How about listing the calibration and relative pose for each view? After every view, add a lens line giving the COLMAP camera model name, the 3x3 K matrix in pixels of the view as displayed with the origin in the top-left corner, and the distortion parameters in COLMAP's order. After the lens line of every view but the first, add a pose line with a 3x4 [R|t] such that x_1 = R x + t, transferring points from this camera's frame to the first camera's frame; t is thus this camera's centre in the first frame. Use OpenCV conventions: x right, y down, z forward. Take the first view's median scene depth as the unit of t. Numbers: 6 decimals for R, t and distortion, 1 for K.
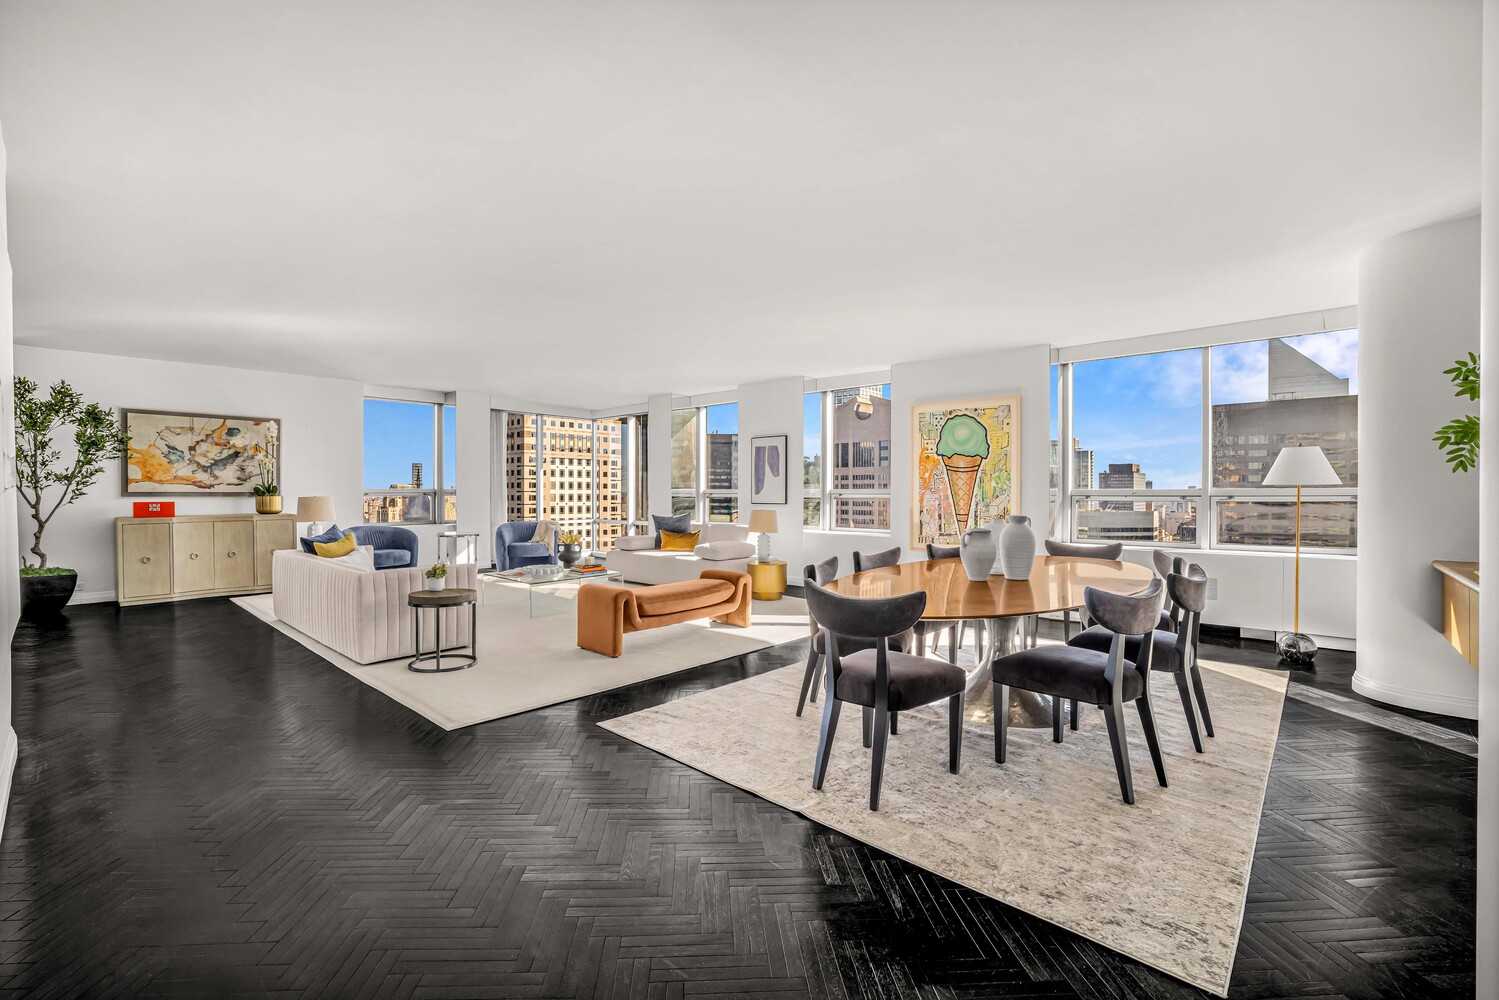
lens RADIAL K [[668.0, 0, 749.5], [0, 668.0, 500.0], [0, 0, 1]] dist [0.000637, 0.000282]
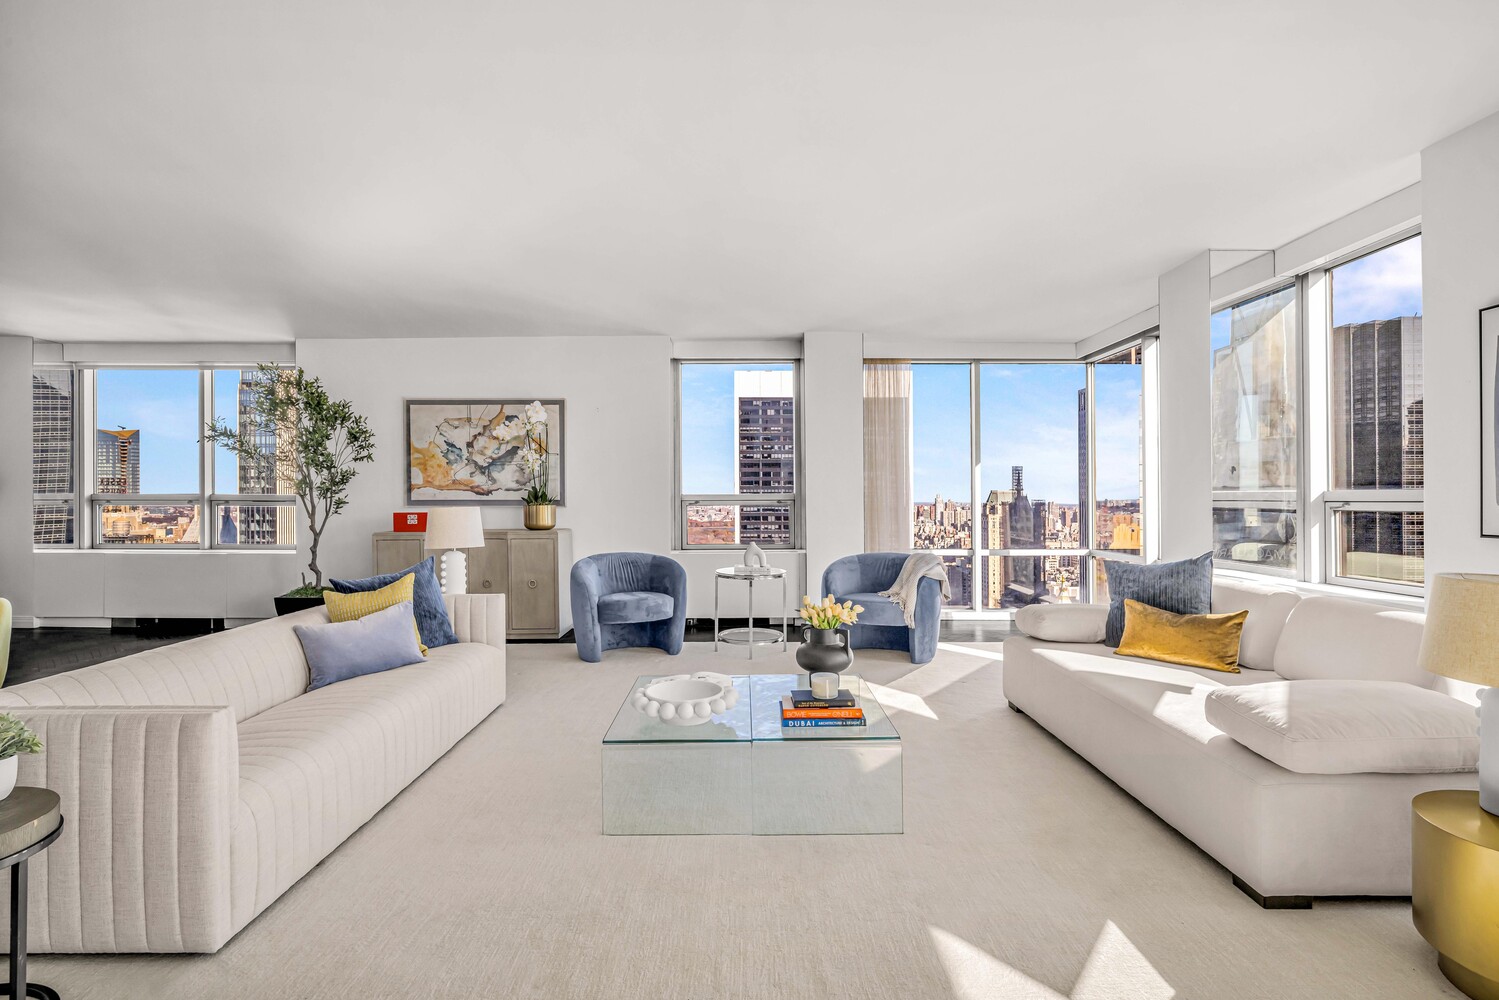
lens RADIAL K [[762.0, 0, 749.5], [0, 762.0, 500.0], [0, 0, 1]] dist [0.005313, 0.000909]
pose [[0.661116, -0.001348, -0.750282, 0.060022], [-0.005160, 0.999967, -0.006344, -0.007829], [0.750266, 0.008065, 0.661087, 0.658758]]
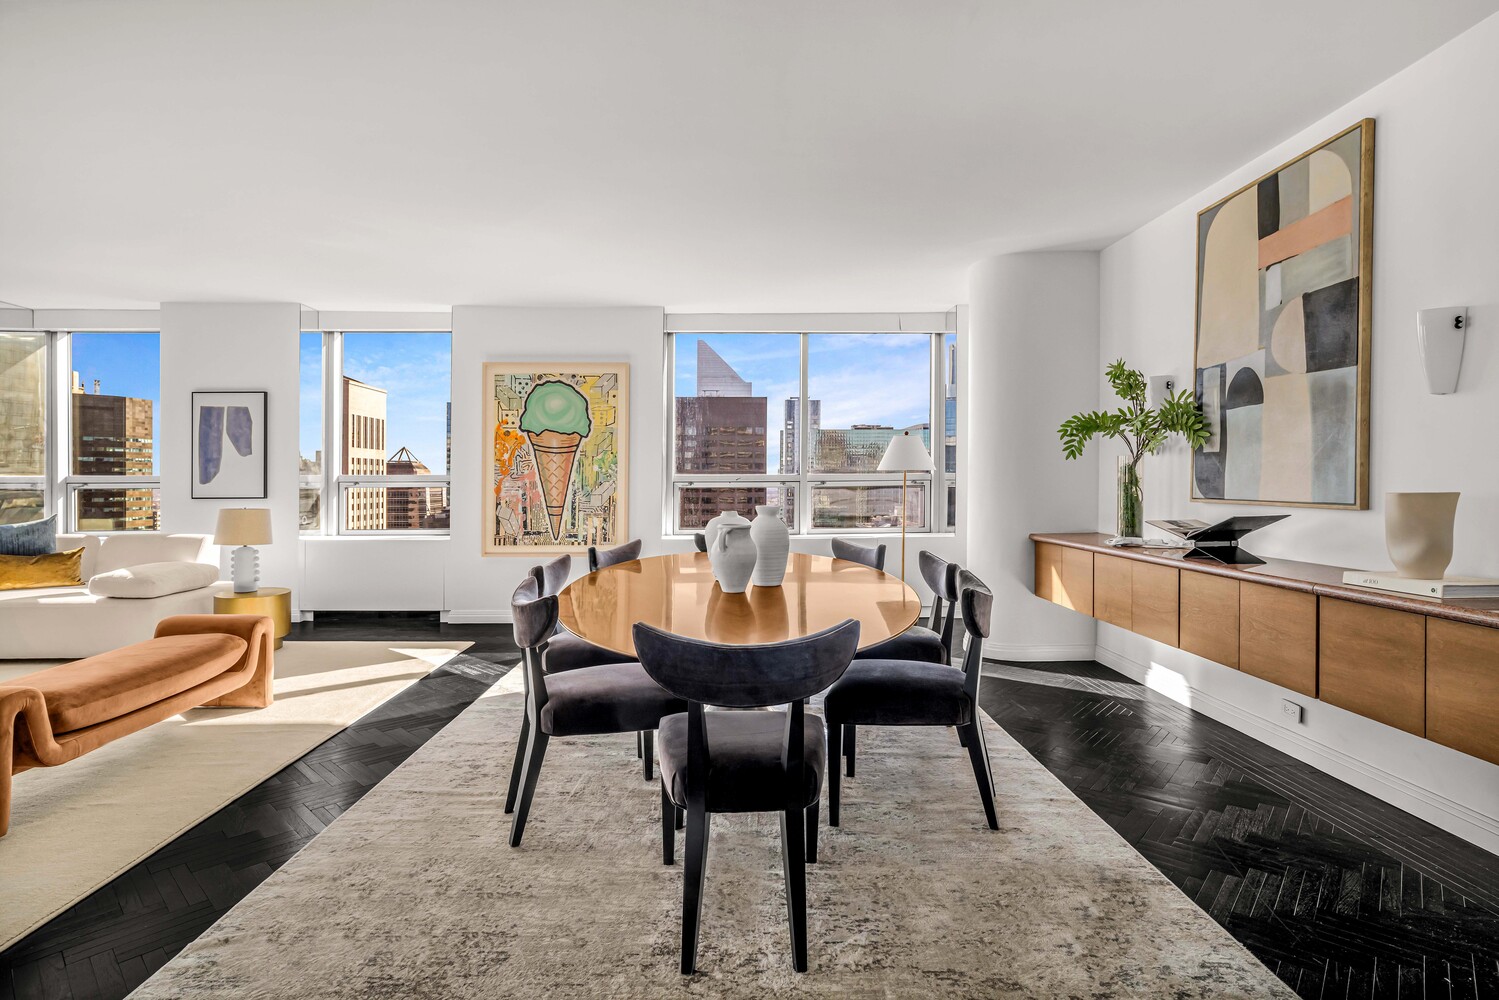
lens RADIAL K [[744.0, 0, 730.2], [0, 744.0, 488.0], [0, 0, 1]] dist [0.001013, 0.001561]
pose [[0.731223, -0.011389, 0.682043, -0.123661], [0.011749, 0.999923, 0.004100, -0.001526], [-0.682037, 0.005016, 0.731301, 0.192816]]
